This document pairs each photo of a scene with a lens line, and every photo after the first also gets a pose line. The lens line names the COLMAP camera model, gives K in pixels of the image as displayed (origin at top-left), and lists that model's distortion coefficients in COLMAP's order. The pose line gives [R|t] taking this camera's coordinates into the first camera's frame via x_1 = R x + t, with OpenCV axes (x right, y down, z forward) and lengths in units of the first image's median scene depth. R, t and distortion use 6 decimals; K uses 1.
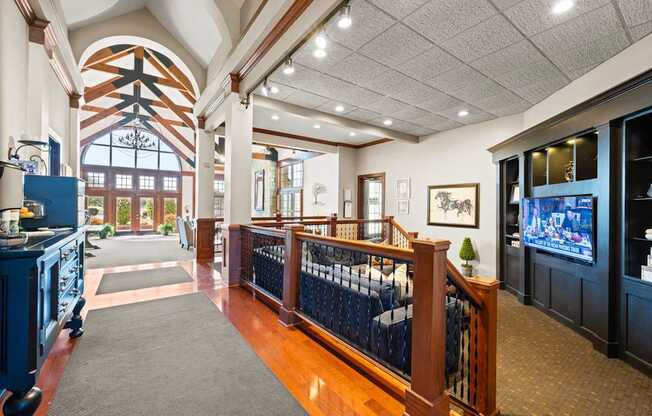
lens RADIAL K [[273.6, 0, 326.9], [0, 273.6, 207.0], [0, 0, 1]] dist [-0.002869, 0.000589]
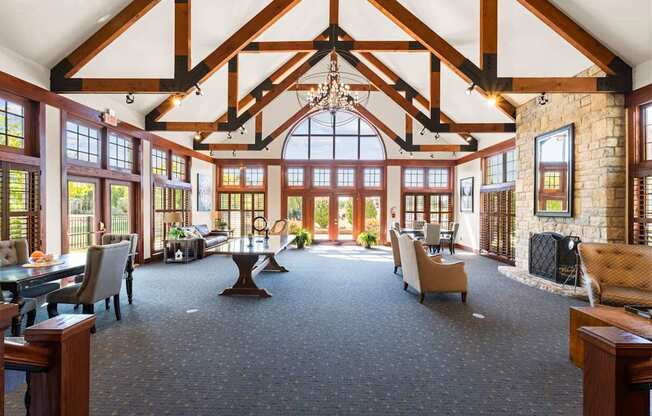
lens RADIAL K [[273.6, 0, 326.9], [0, 273.6, 207.0], [0, 0, 1]] dist [-0.002869, 0.000589]
pose [[0.798336, -0.002479, -0.602207, -0.240667], [-0.001244, 0.999983, -0.005766, -0.001538], [0.602211, 0.005352, 0.798319, 0.358512]]
